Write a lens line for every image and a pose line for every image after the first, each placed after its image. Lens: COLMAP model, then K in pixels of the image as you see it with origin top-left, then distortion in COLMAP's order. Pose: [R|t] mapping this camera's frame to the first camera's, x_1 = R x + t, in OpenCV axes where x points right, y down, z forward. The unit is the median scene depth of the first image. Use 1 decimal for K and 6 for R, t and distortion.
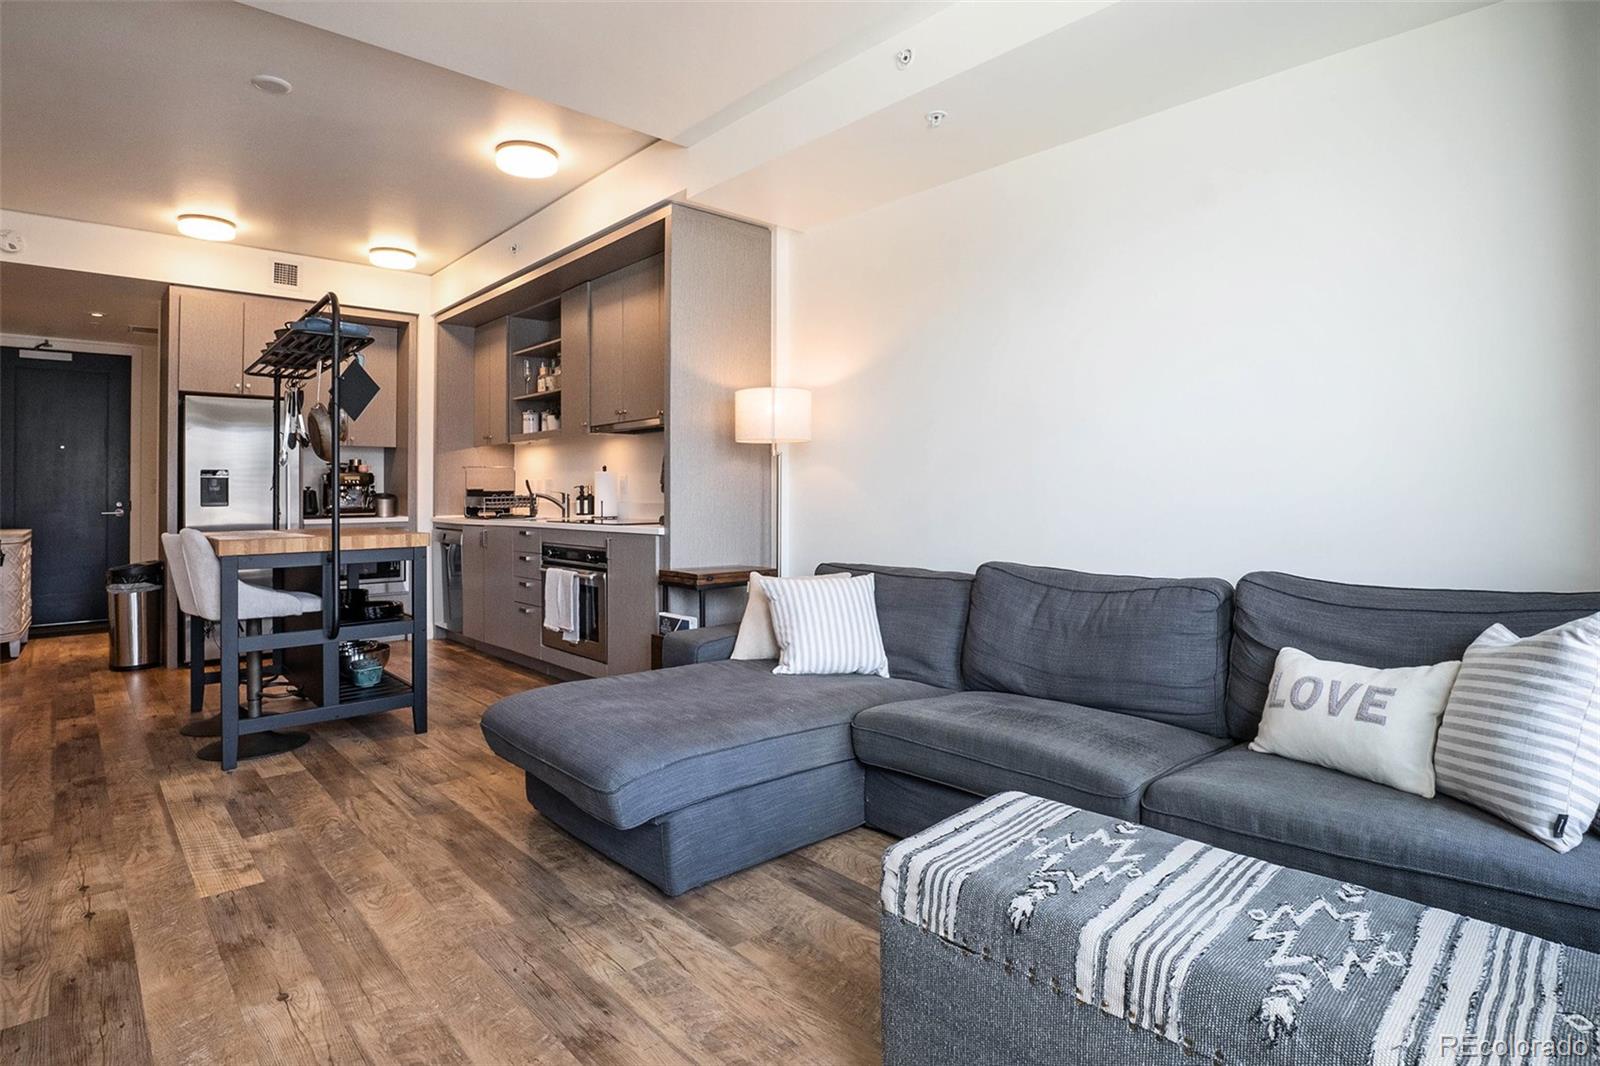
lens RADIAL K [[828.8, 0, 833.1], [0, 828.8, 463.8], [0, 0, 1]] dist [-0.022665, 0.002973]
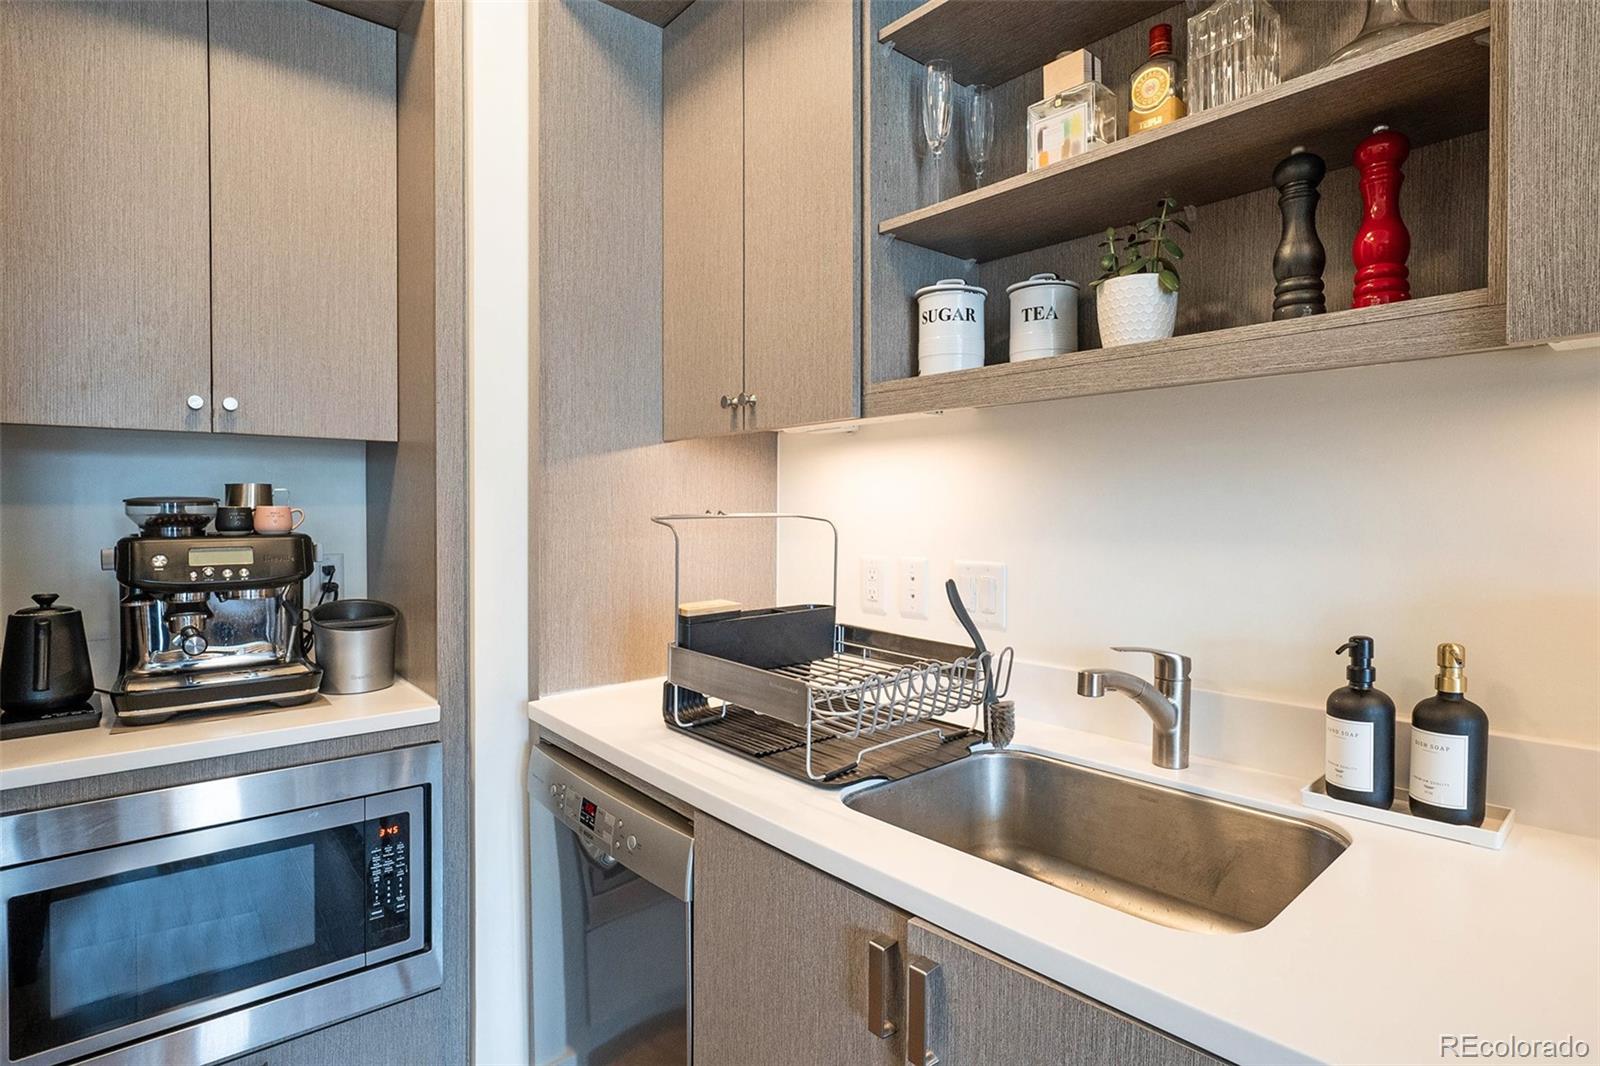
lens RADIAL K [[799.7, 0, 804.5], [0, 799.7, 518.7], [0, 0, 1]] dist [-0.020894, 0.000644]
pose [[0.998254, 0.007481, -0.058598, -0.592457], [-0.004704, 0.998866, 0.047386, -0.011040], [0.058886, -0.047027, 0.997156, 1.163211]]
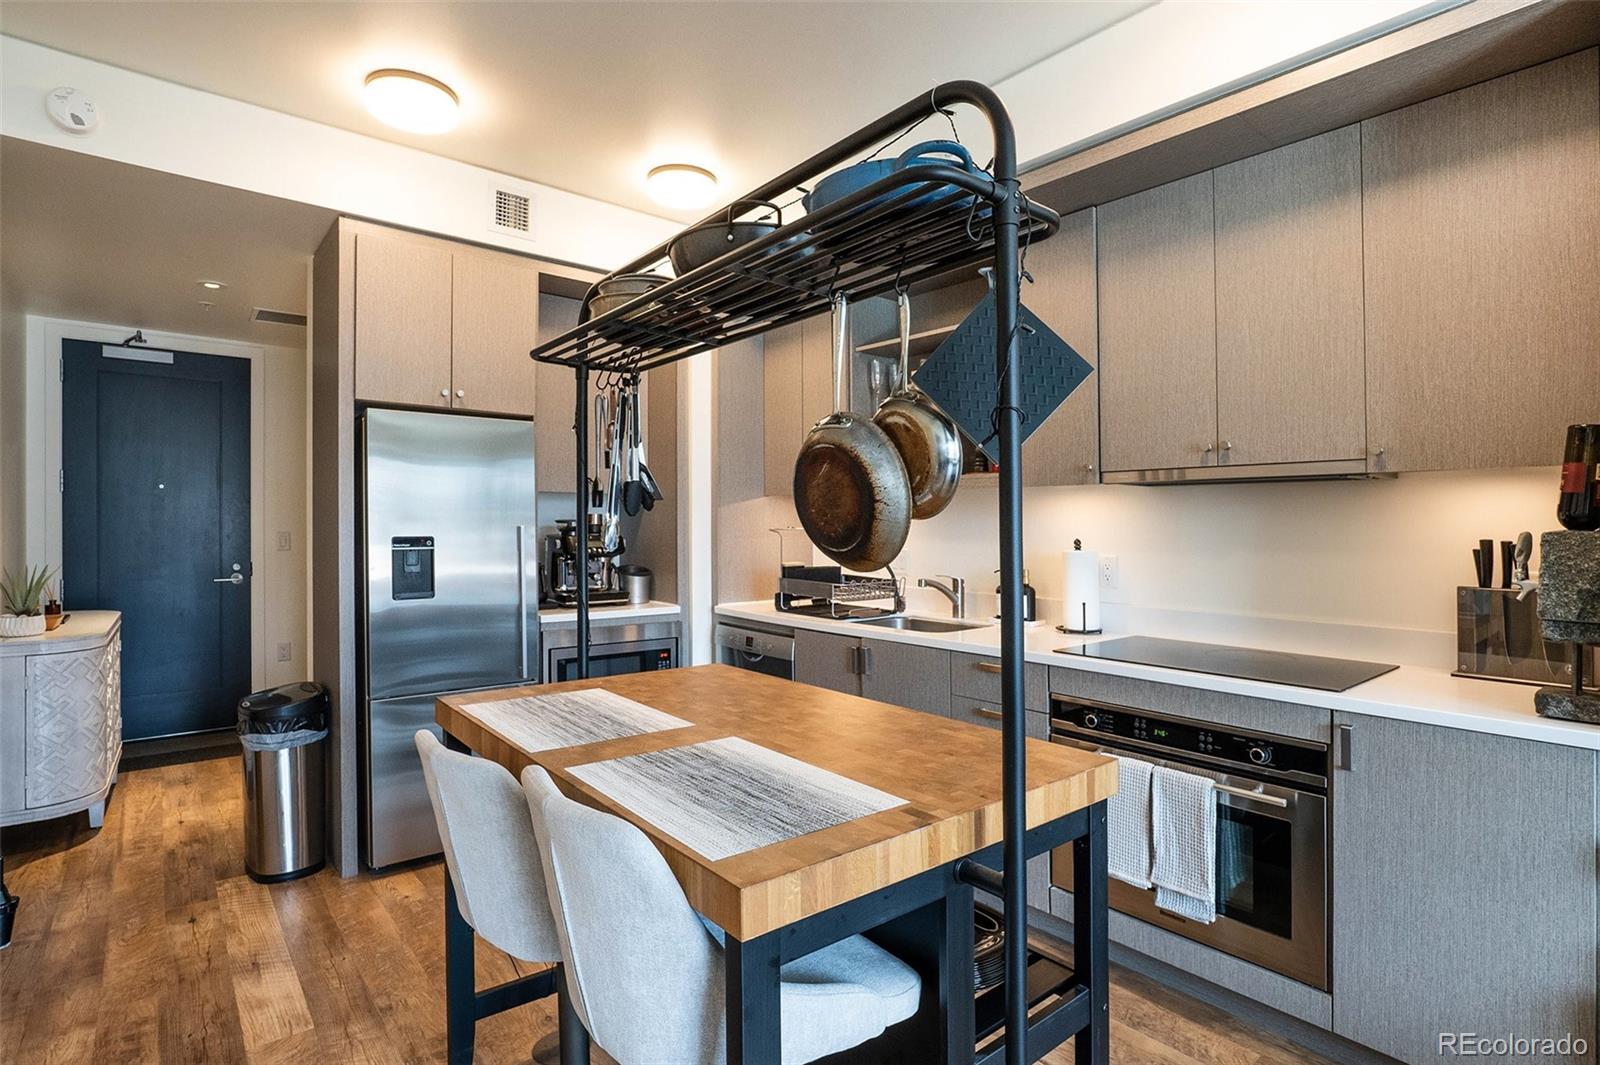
lens RADIAL K [[799.7, 0, 804.5], [0, 799.7, 518.2], [0, 0, 1]] dist [-0.020894, 0.000644]
pose [[0.997559, 0.014760, -0.068251, -0.579473], [-0.012923, 0.999544, 0.027283, -0.033054], [0.068623, -0.026334, 0.997295, 0.599374]]
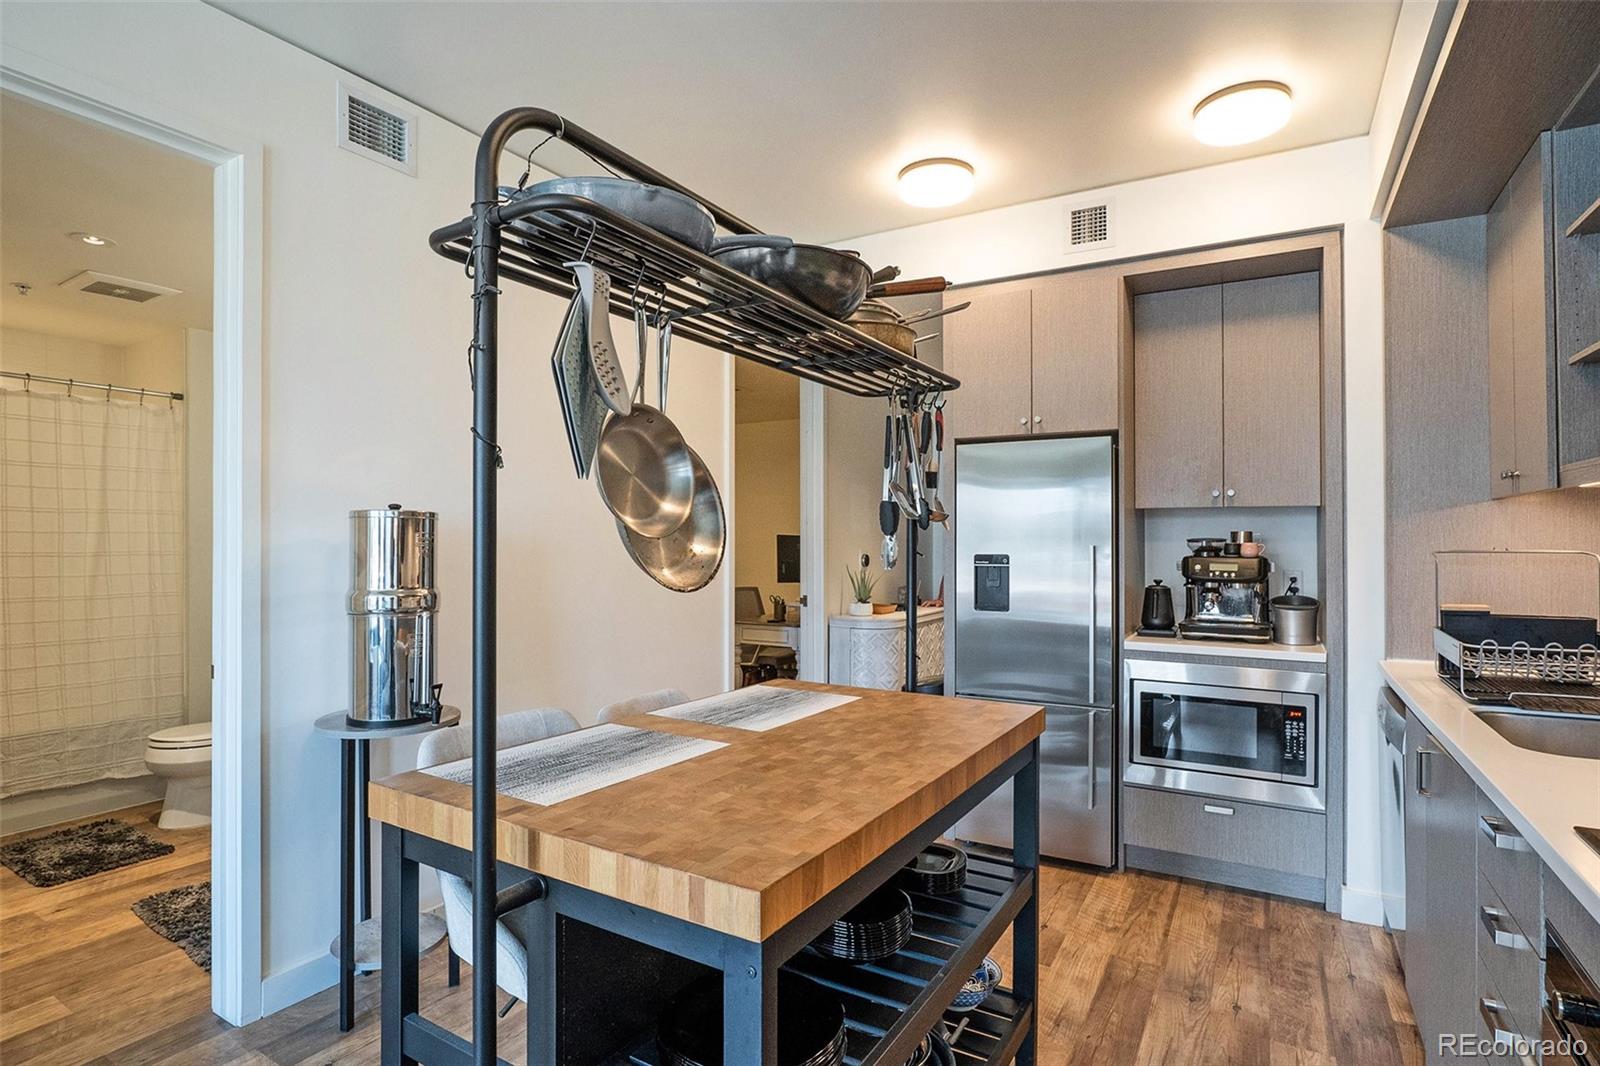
lens RADIAL K [[806.9, 0, 814.5], [0, 806.9, 526.1], [0, 0, 1]] dist [-0.015208, 0.000880]
pose [[0.278098, -0.006679, -0.960529, -0.233825], [0.028098, 0.999604, 0.001185, -0.026967], [0.960142, -0.027319, 0.278176, 0.905635]]
